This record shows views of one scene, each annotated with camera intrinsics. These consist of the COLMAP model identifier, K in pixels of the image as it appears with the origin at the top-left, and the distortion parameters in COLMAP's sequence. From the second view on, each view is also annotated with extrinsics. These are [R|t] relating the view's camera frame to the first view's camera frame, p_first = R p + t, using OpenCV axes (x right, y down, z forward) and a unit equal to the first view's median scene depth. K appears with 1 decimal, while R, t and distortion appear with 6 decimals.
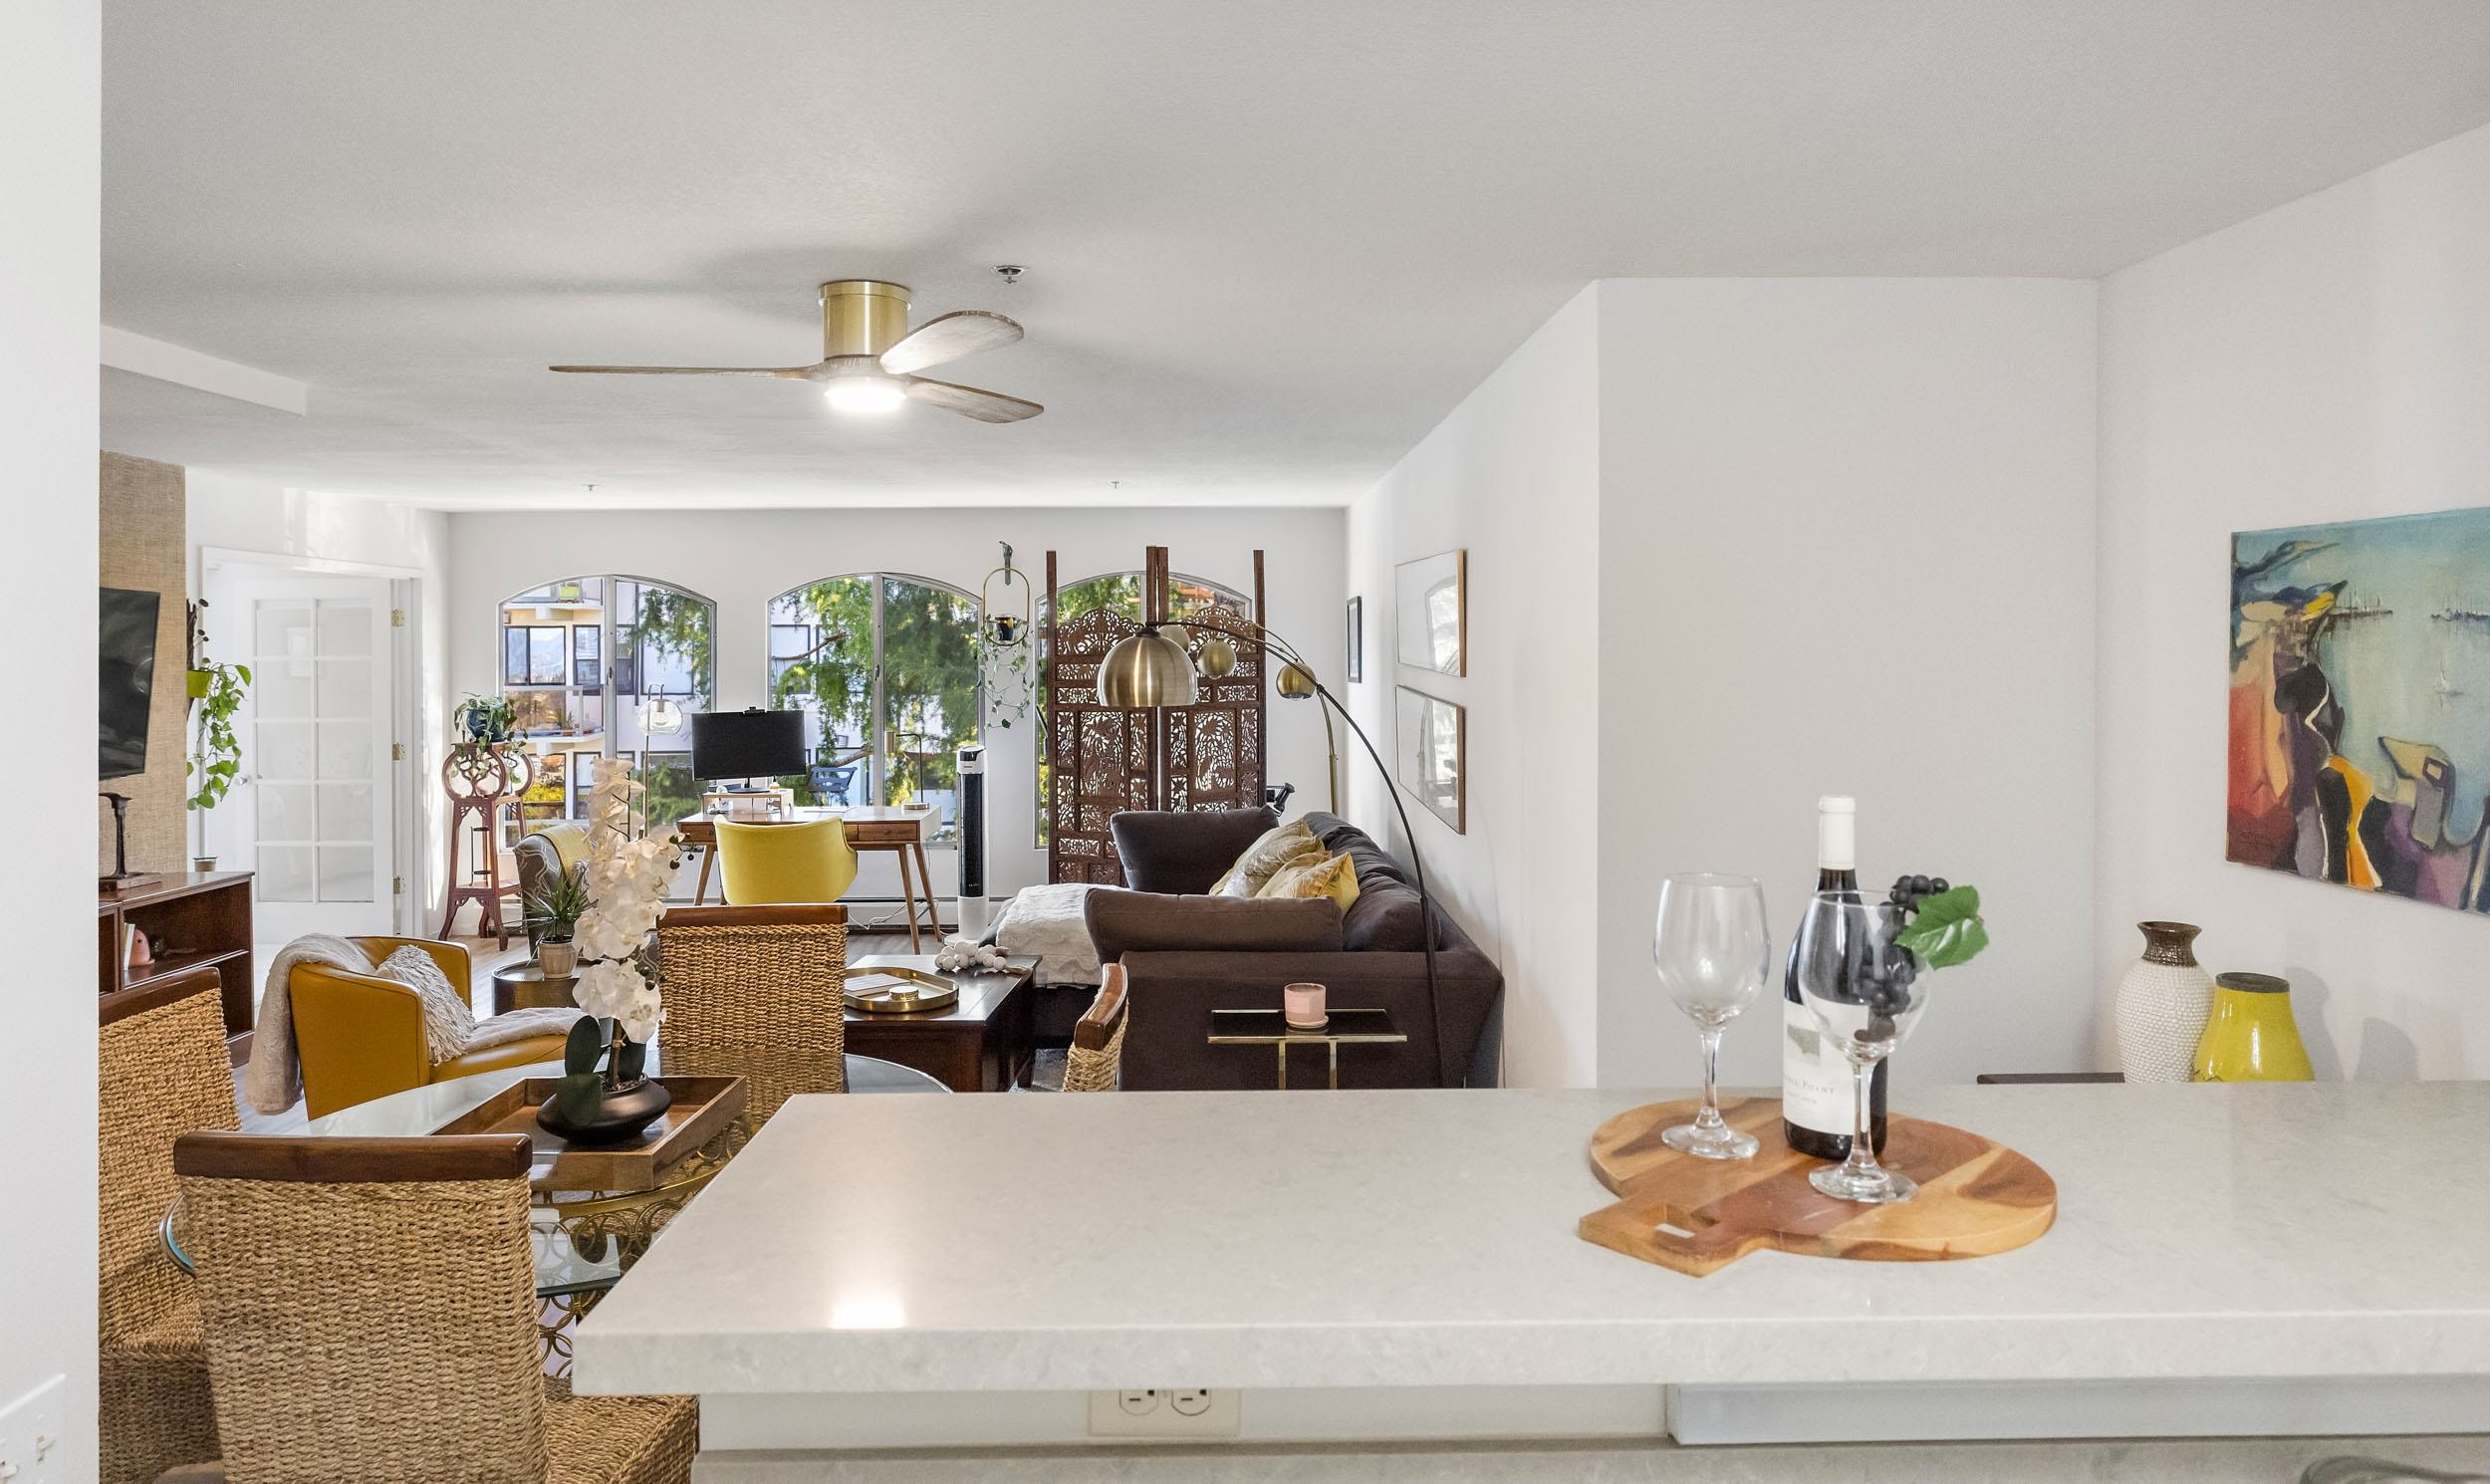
lens RADIAL K [[1551.1, 0, 1262.0], [0, 1551.1, 656.4], [0, 0, 1]] dist [-0.002571, -0.000654]
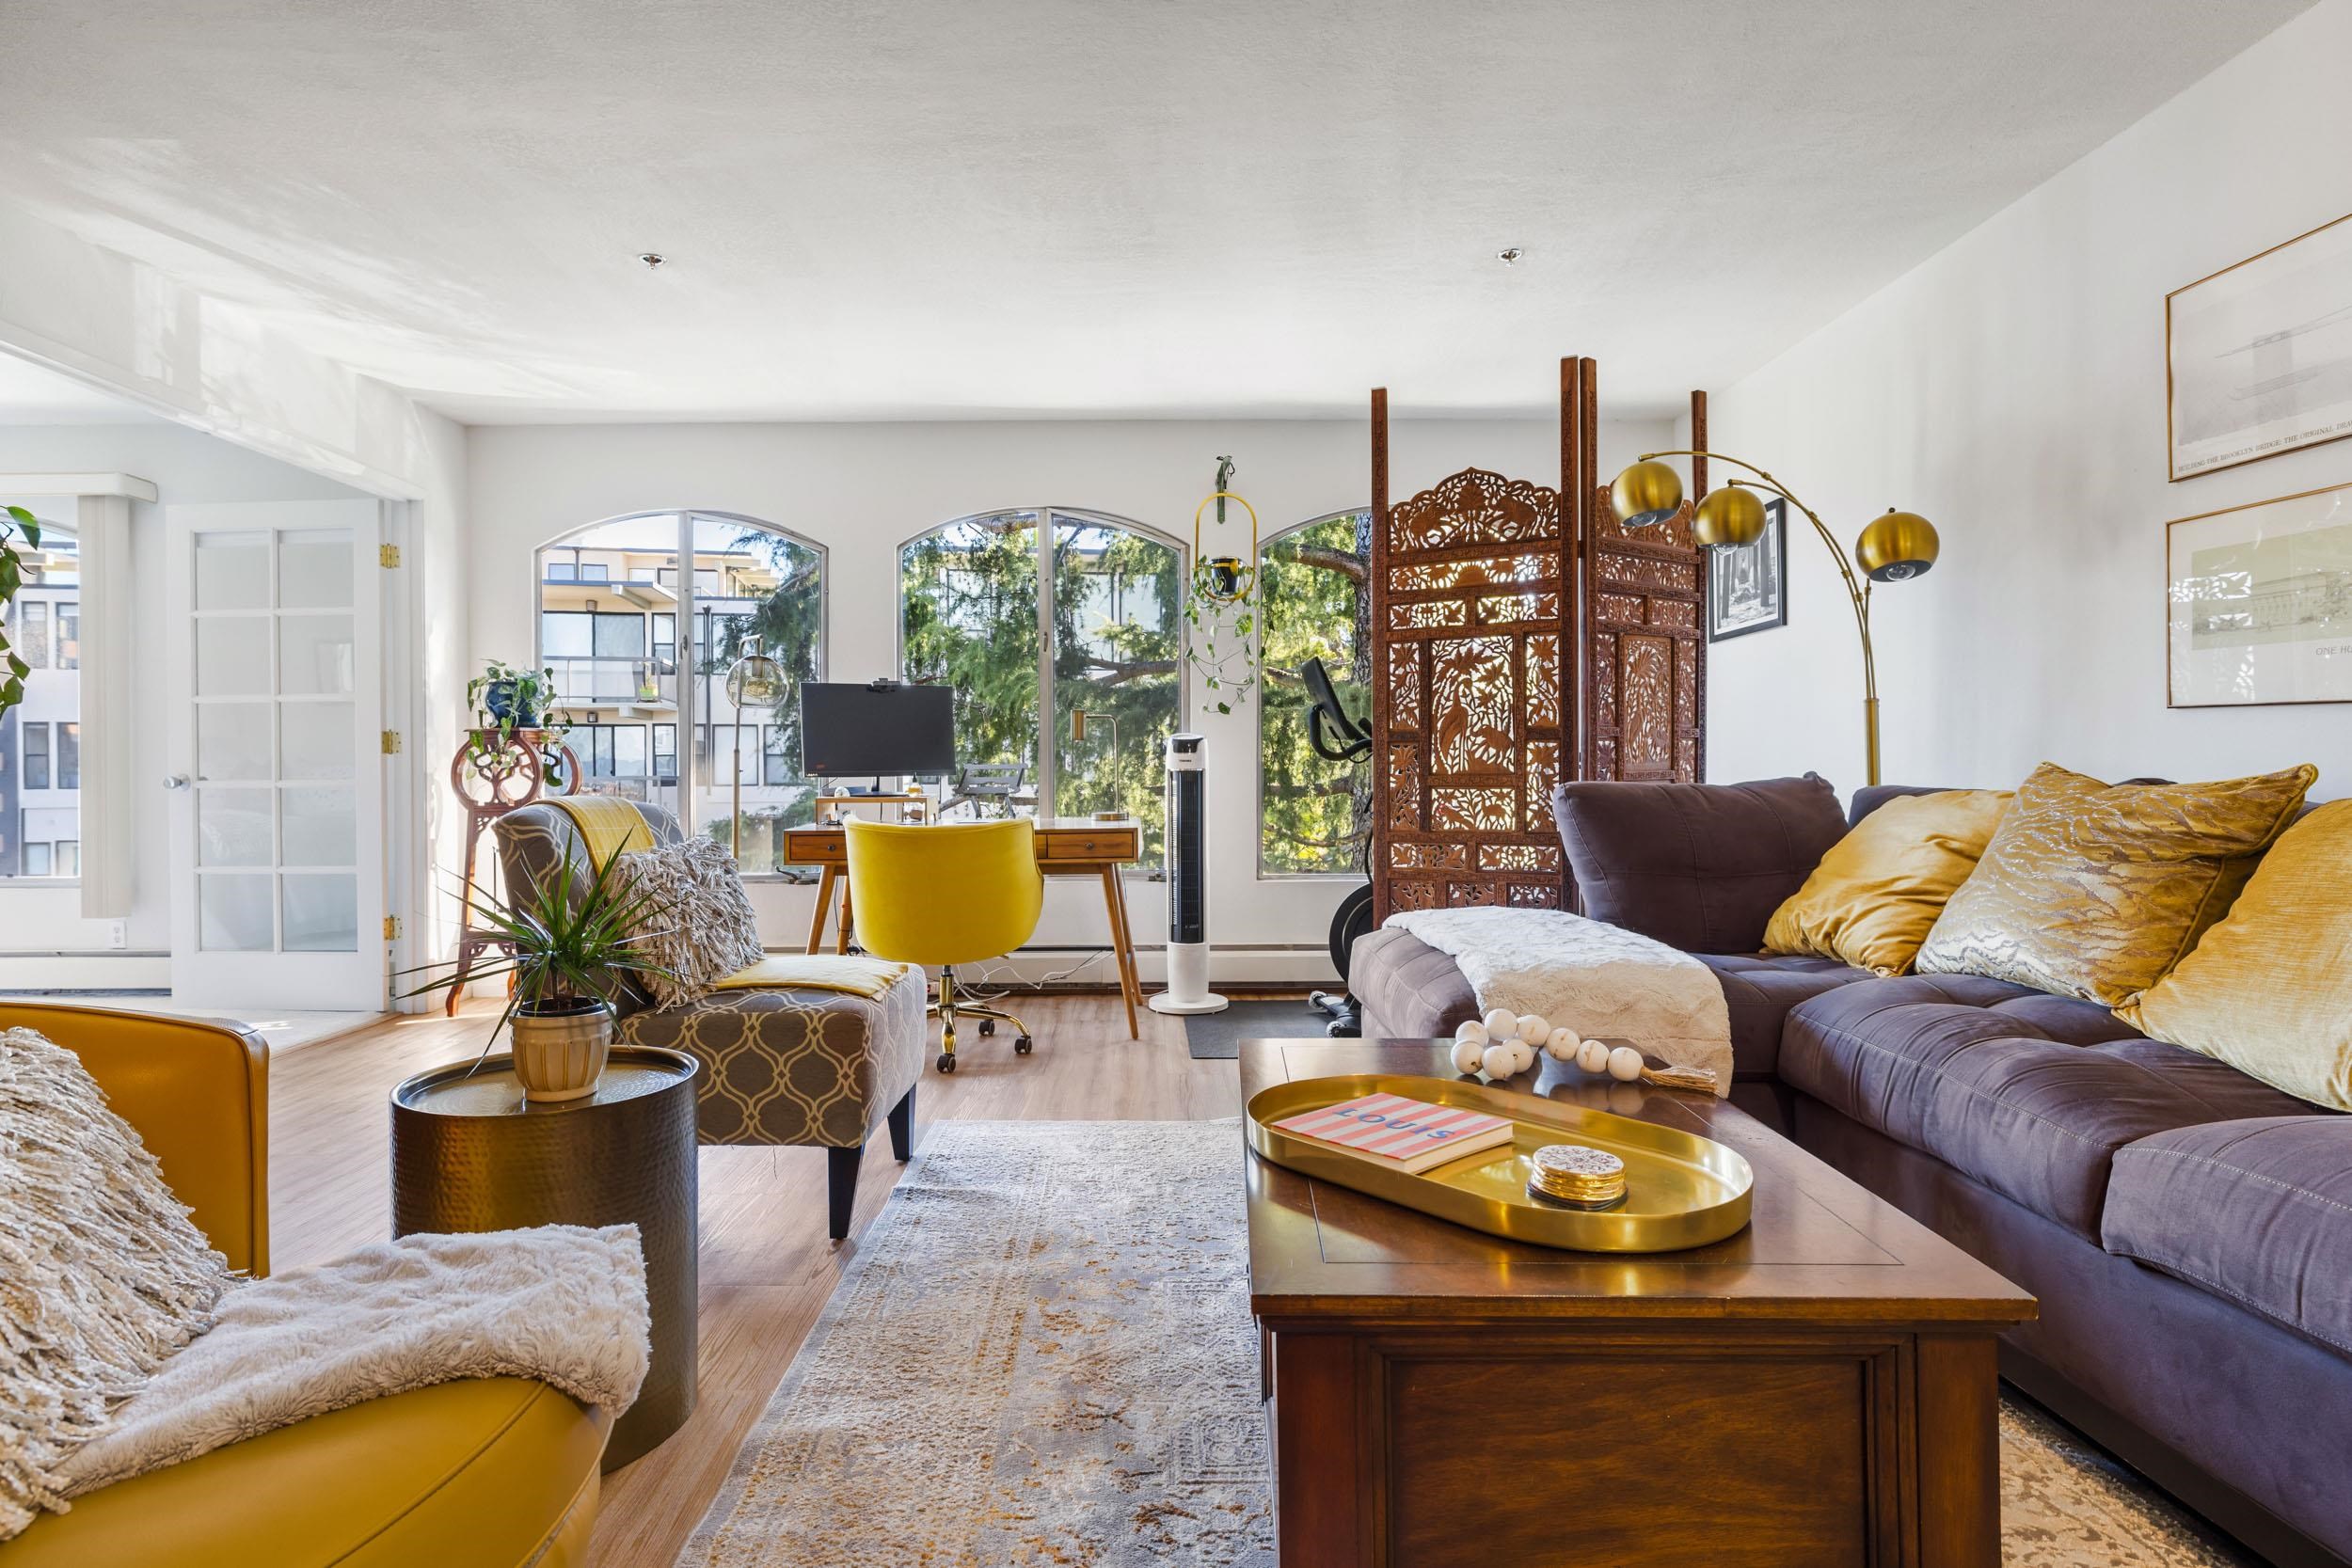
lens RADIAL K [[1201.5, 0, 1174.3], [0, 1201.5, 779.4], [0, 0, 1]] dist [0.001311, 0.000448]
pose [[0.999933, -0.002210, -0.011336, -0.188623], [0.002186, 0.999995, -0.002138, 0.081120], [0.011341, 0.002113, 0.999933, 0.448103]]
